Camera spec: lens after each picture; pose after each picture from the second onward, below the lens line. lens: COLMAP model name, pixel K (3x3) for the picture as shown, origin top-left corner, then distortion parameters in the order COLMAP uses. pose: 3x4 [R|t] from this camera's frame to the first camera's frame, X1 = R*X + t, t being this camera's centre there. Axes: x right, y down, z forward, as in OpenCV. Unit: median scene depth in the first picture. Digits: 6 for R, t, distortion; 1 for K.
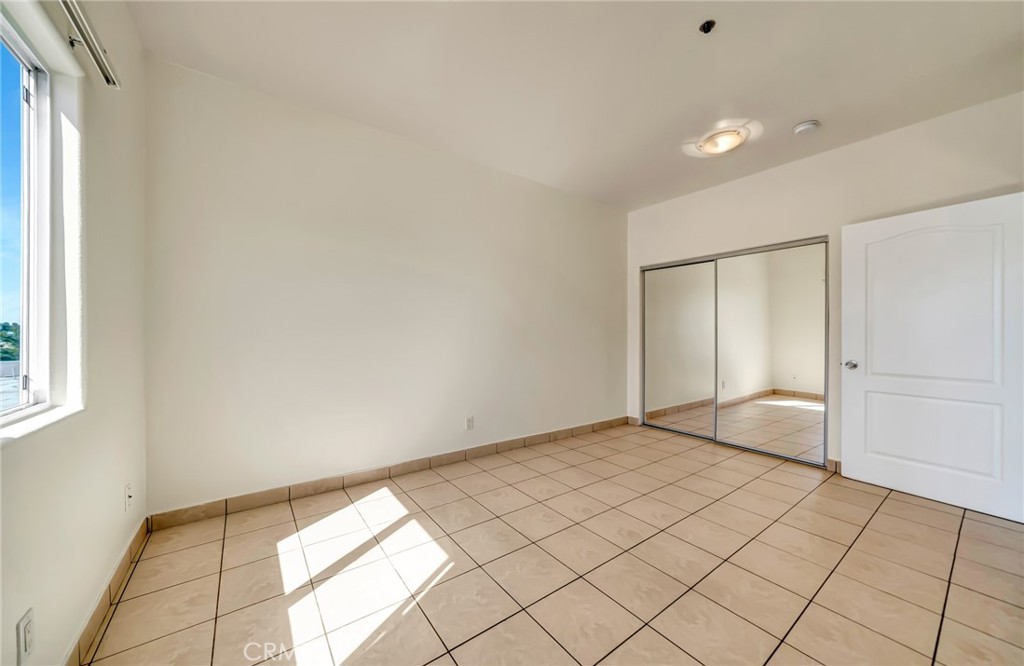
lens RADIAL K [[352.4, 0, 510.2], [0, 352.4, 333.0], [0, 0, 1]] dist [0.000142, -0.000084]
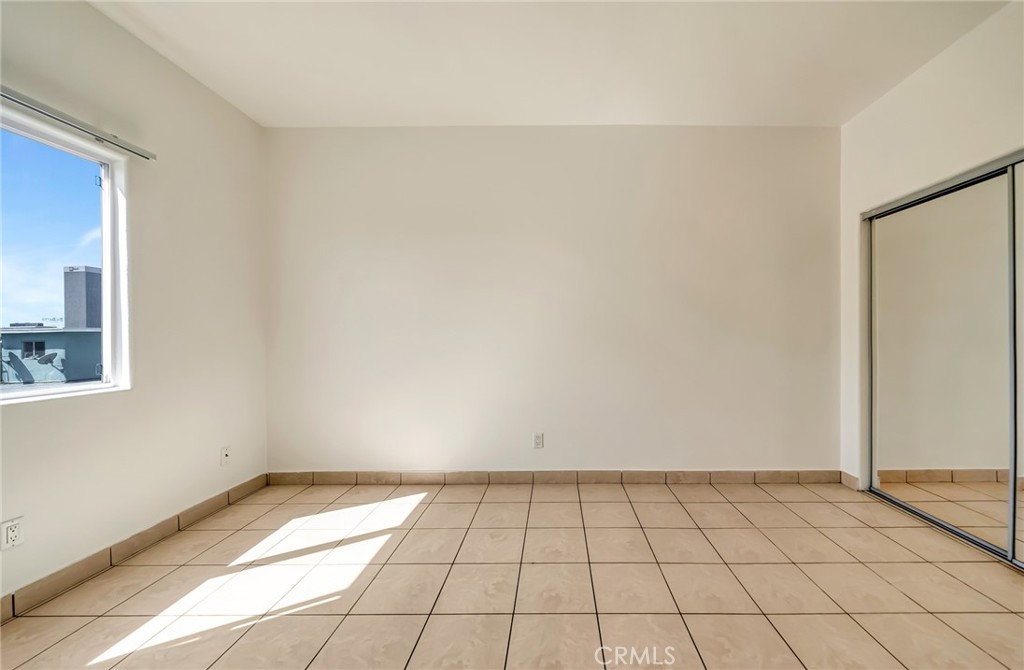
lens RADIAL K [[379.2, 0, 509.4], [0, 379.2, 334.4], [0, 0, 1]] dist [-0.002295, -0.000529]
pose [[0.816367, -0.004299, -0.577518, 0.375612], [0.009654, 0.999934, 0.006203, -0.001920], [0.577453, -0.010639, 0.816355, 0.248083]]
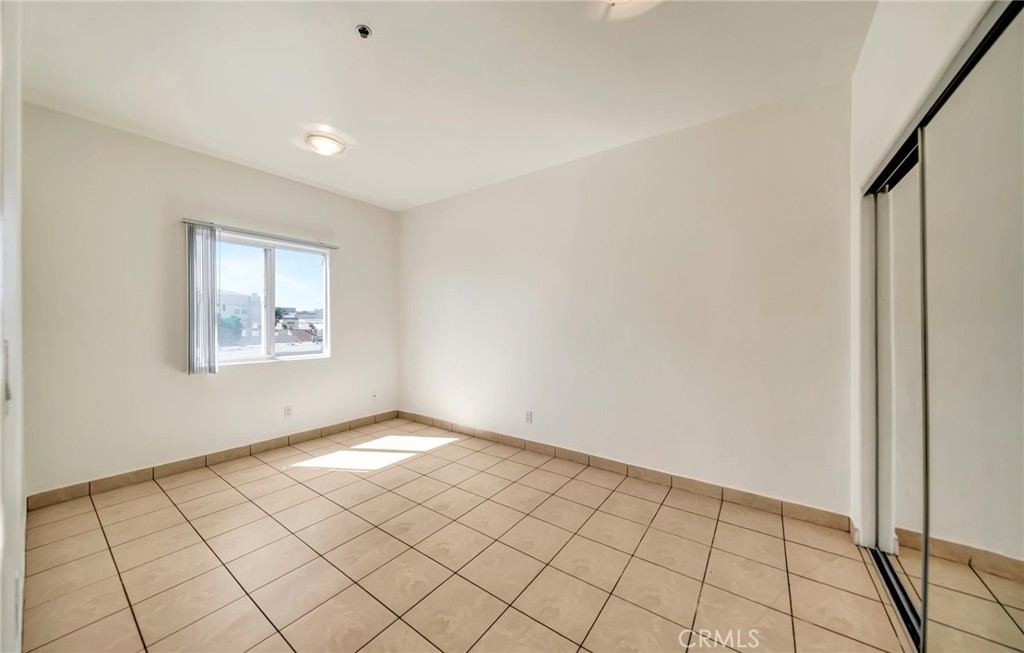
lens RADIAL K [[352.4, 0, 505.6], [0, 352.4, 327.7], [0, 0, 1]] dist [0.000142, -0.000084]
pose [[0.290495, -0.016646, -0.956732, 0.954377], [-0.002381, 0.999833, -0.018118, 0.008855], [0.956873, 0.007541, 0.290407, 0.672930]]
